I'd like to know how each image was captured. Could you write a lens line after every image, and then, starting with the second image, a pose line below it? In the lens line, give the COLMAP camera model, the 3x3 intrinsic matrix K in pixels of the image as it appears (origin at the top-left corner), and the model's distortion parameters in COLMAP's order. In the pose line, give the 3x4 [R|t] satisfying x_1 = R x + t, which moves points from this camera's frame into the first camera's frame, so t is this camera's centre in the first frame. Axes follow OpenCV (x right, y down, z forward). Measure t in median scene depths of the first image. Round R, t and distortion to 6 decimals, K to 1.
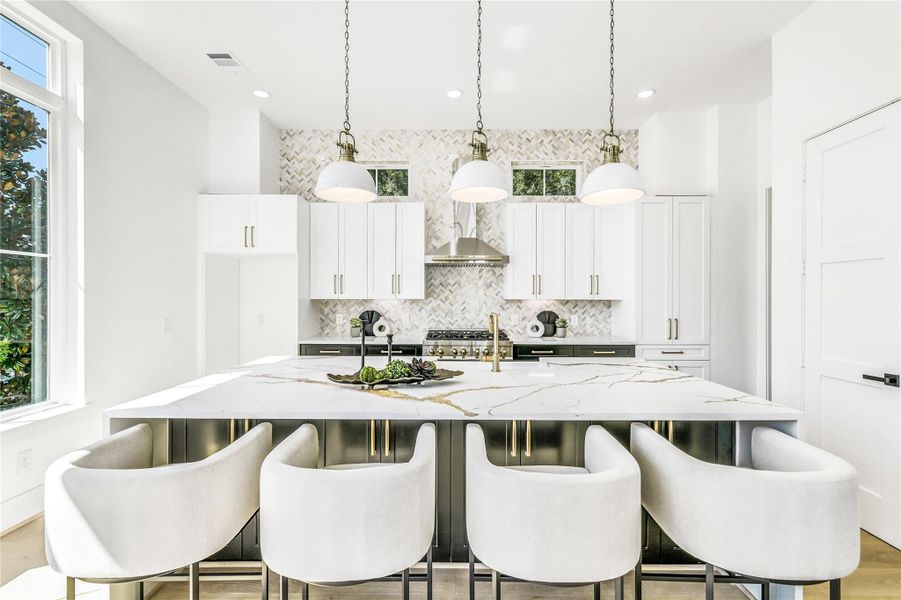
lens RADIAL K [[389.3, 0, 451.4], [0, 389.3, 297.2], [0, 0, 1]] dist [0.001042, -0.001331]
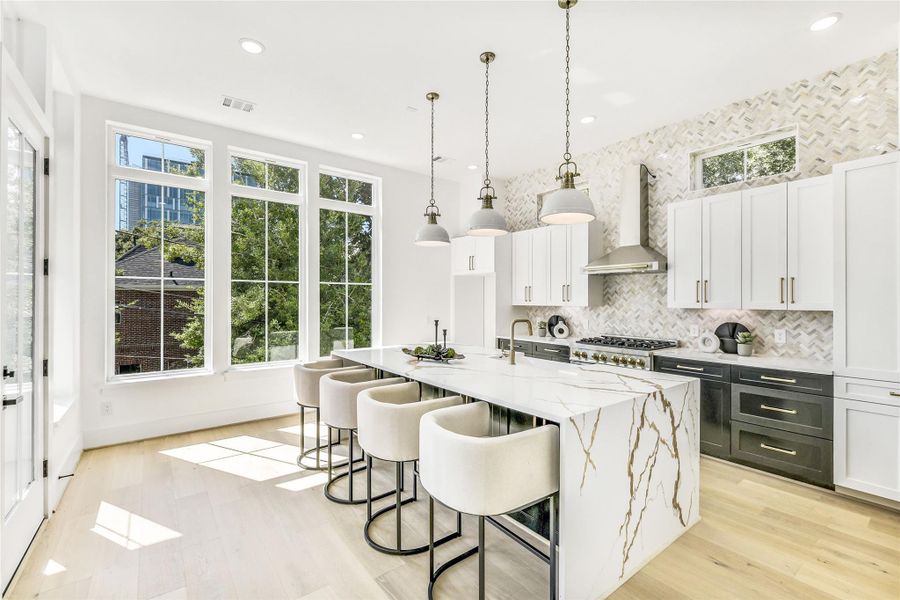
lens RADIAL K [[388.9, 0, 454.2], [0, 388.9, 298.3], [0, 0, 1]] dist [0.001042, -0.001331]
pose [[0.616573, -0.003938, -0.787288, 0.521678], [-0.011166, 0.999843, -0.013745, 0.001986], [0.787218, 0.017265, 0.616433, 0.030020]]
